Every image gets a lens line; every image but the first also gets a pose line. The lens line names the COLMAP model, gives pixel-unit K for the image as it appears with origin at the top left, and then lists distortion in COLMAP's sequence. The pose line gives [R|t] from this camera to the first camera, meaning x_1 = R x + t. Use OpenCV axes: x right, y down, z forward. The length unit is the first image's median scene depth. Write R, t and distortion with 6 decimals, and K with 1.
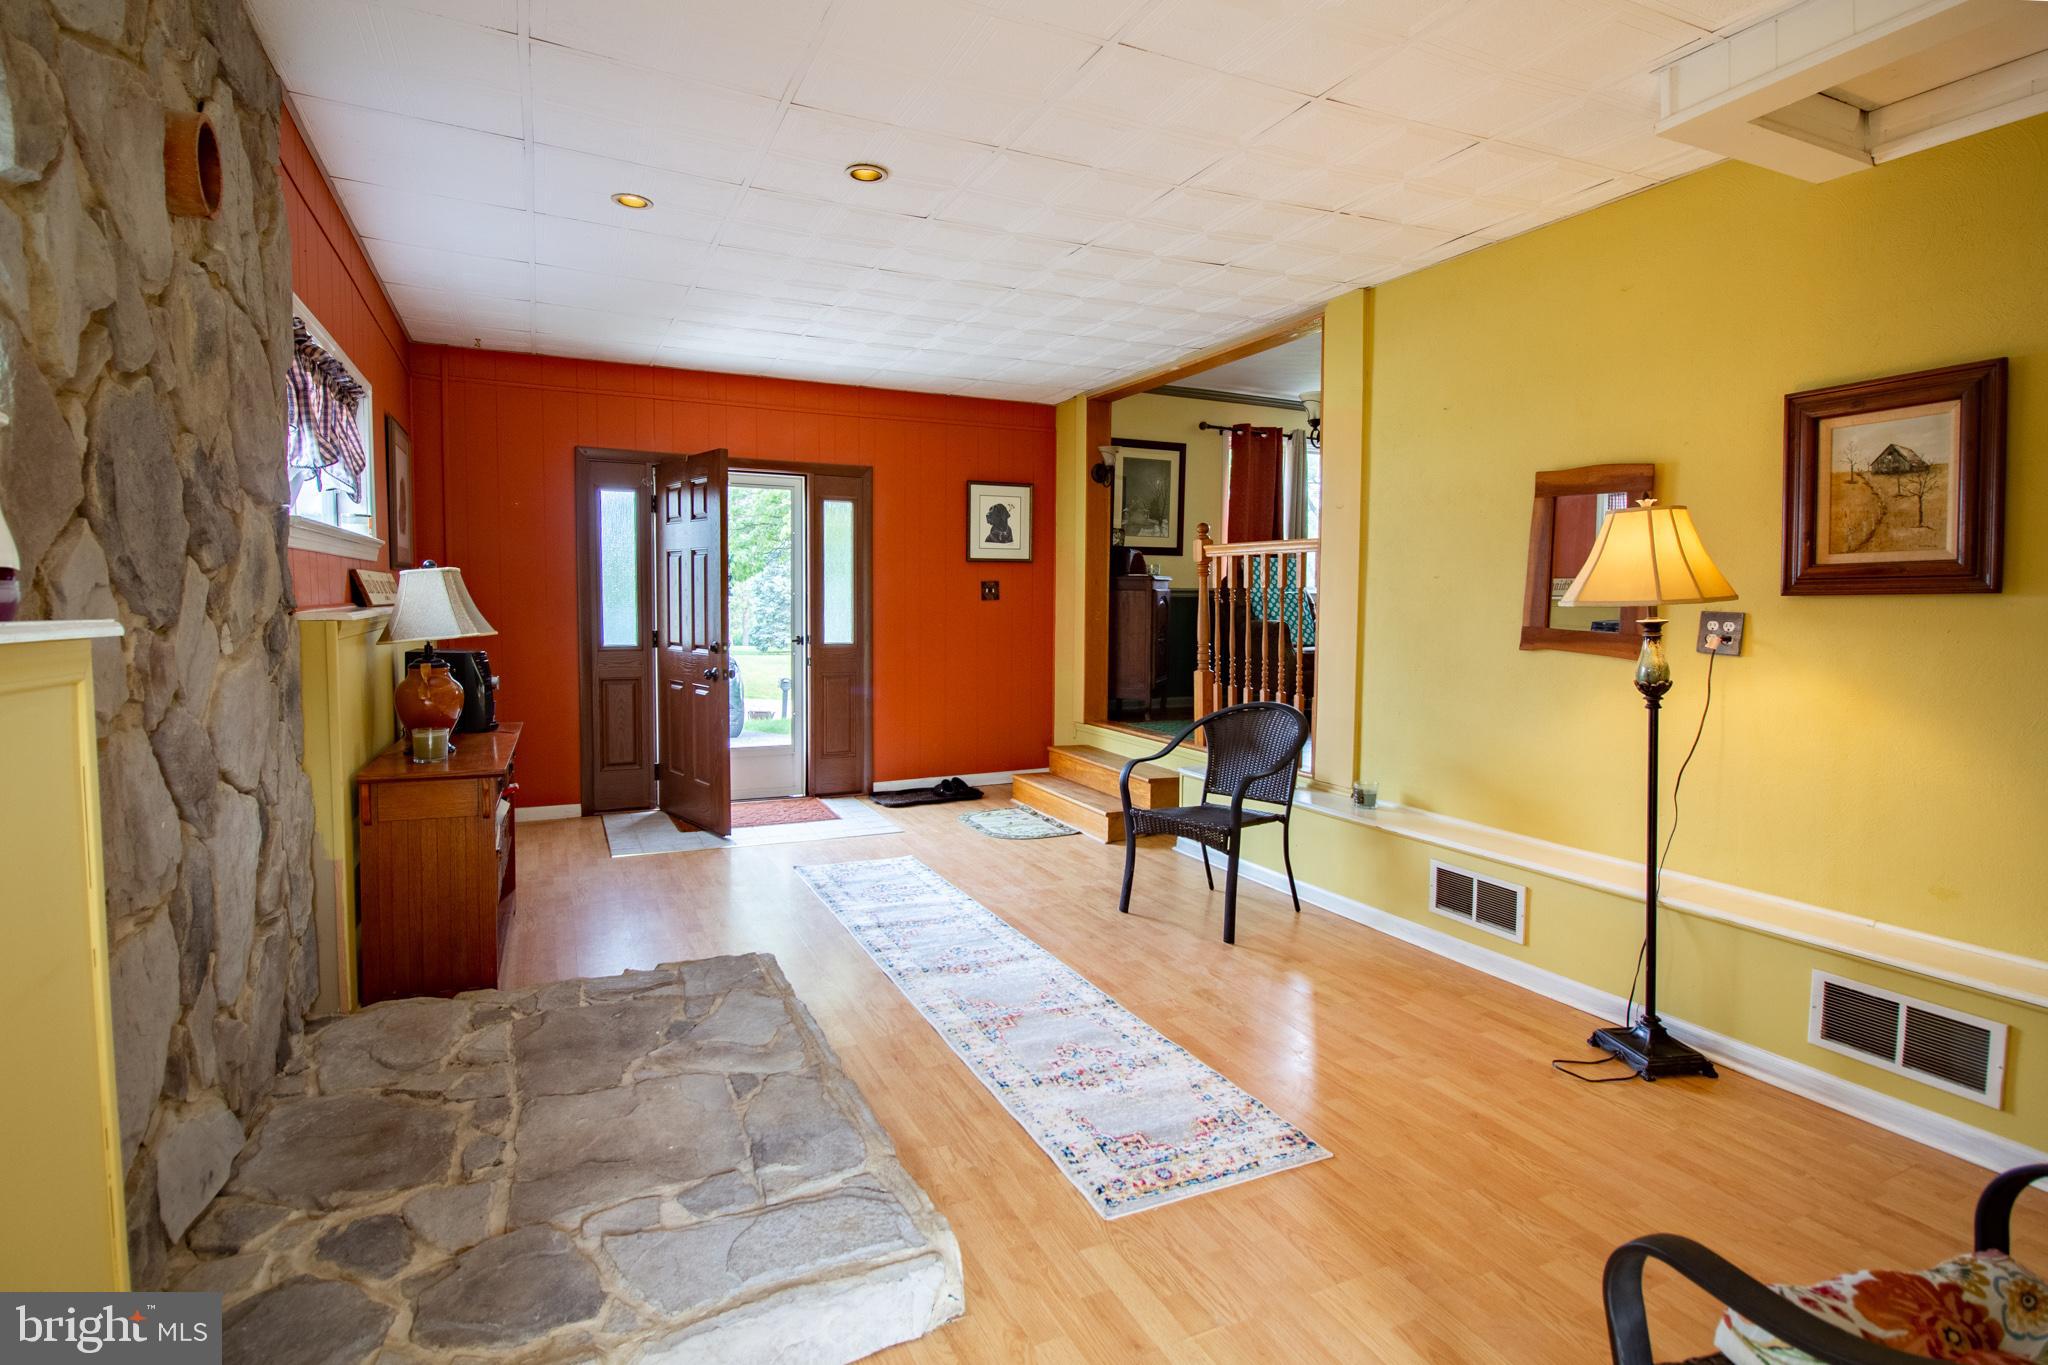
lens RADIAL K [[1011.2, 0, 1021.5], [0, 1011.2, 684.4], [0, 0, 1]] dist [0.001333, -0.000460]
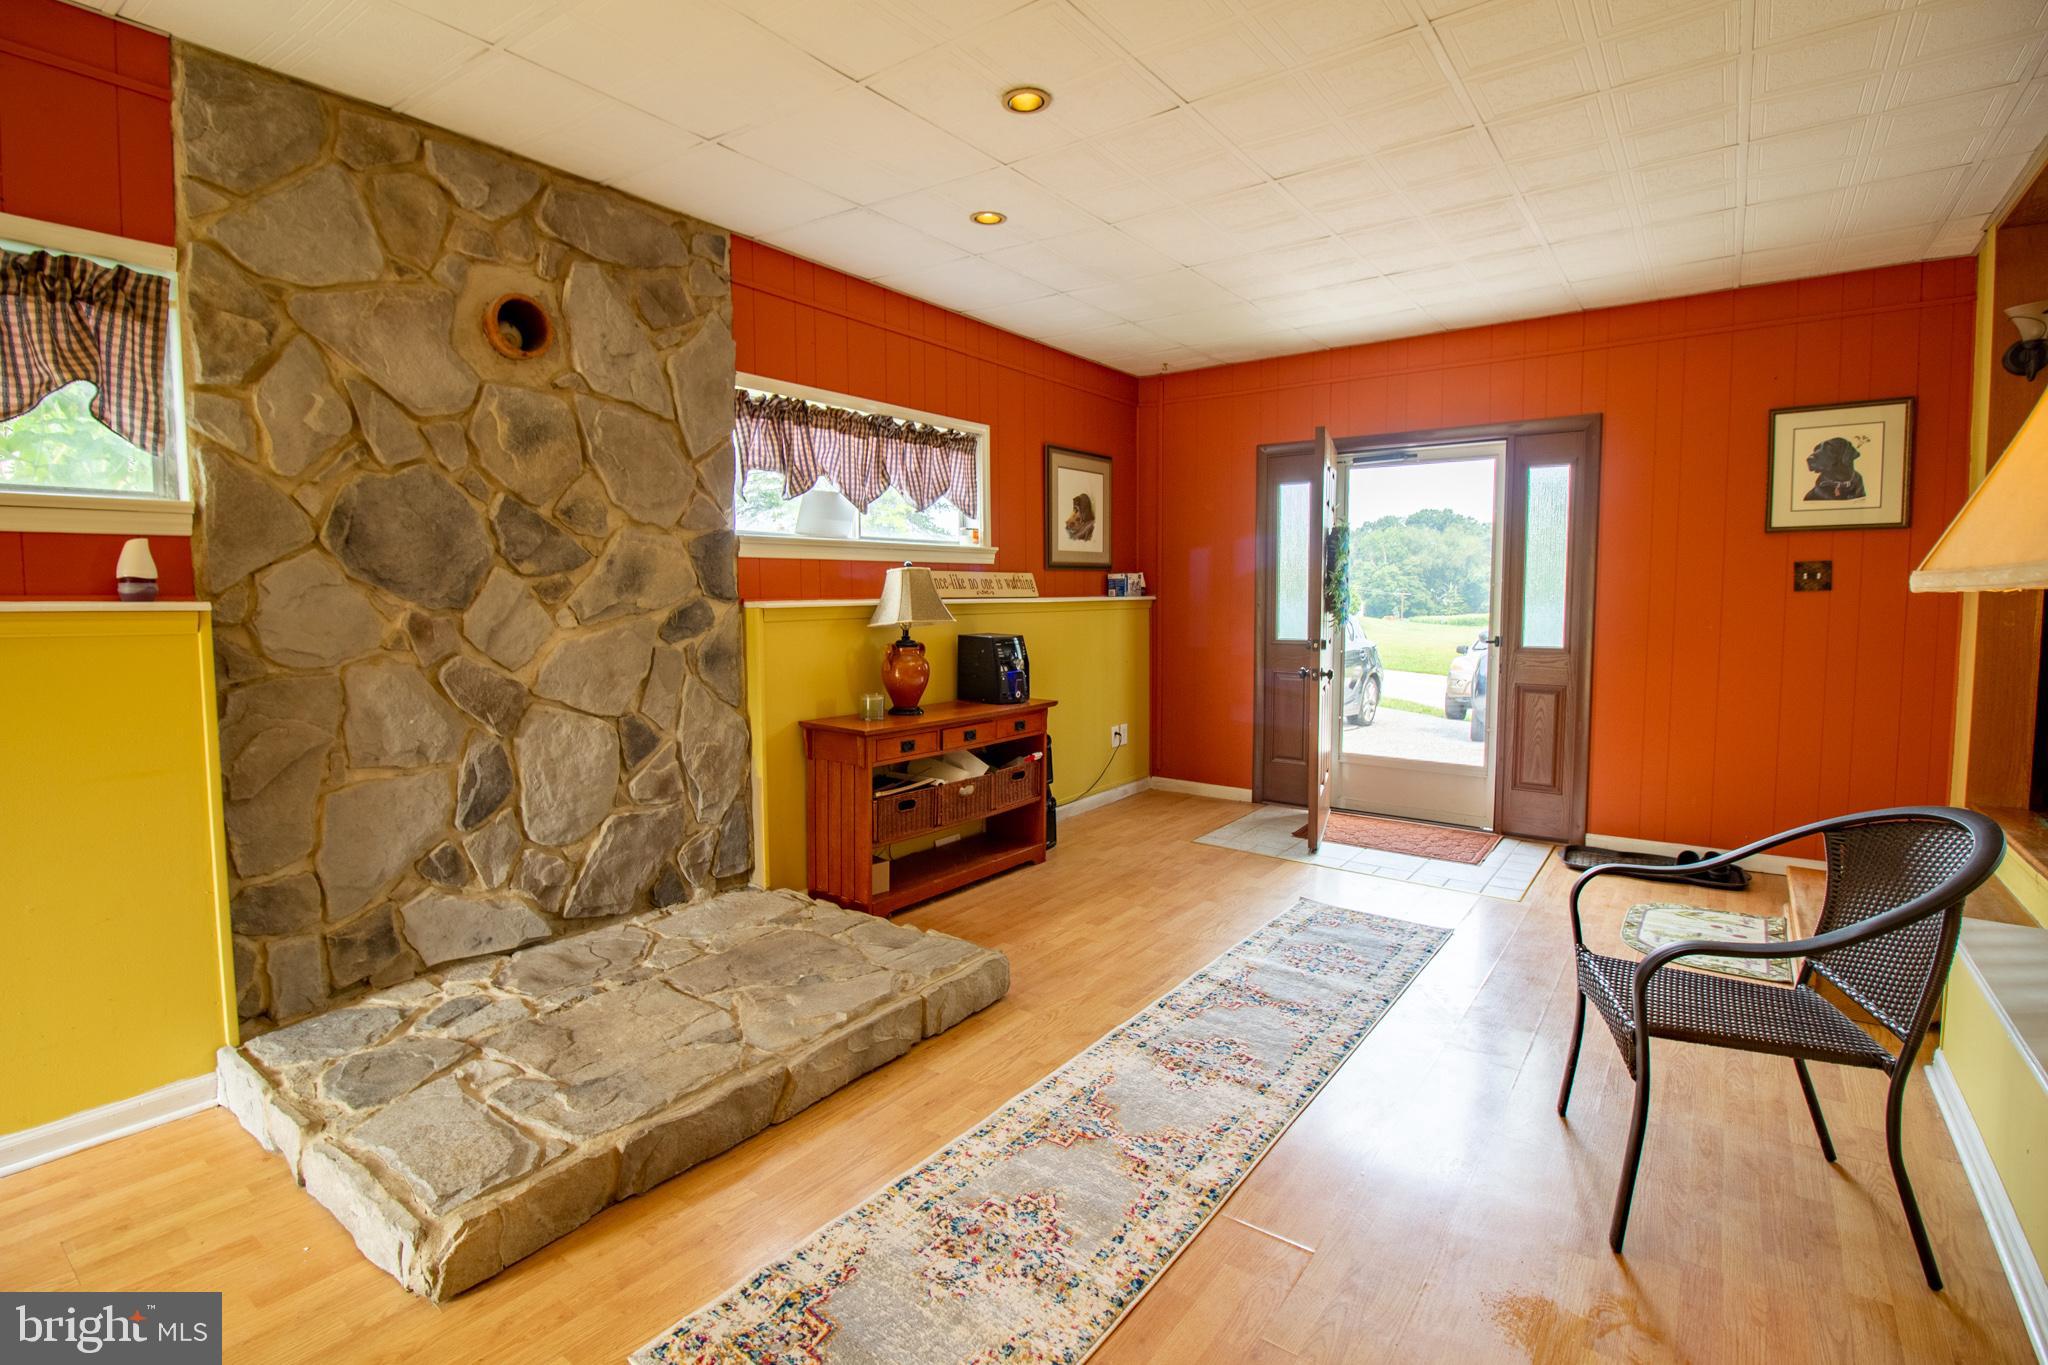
lens RADIAL K [[956.0, 0, 1025.0], [0, 956.0, 671.9], [0, 0, 1]] dist [-0.011458, -0.000953]
pose [[0.472220, 0.065912, -0.879013, 0.302273], [-0.070159, 0.996847, 0.037057, -0.022049], [0.878684, 0.044172, 0.475355, 0.317791]]
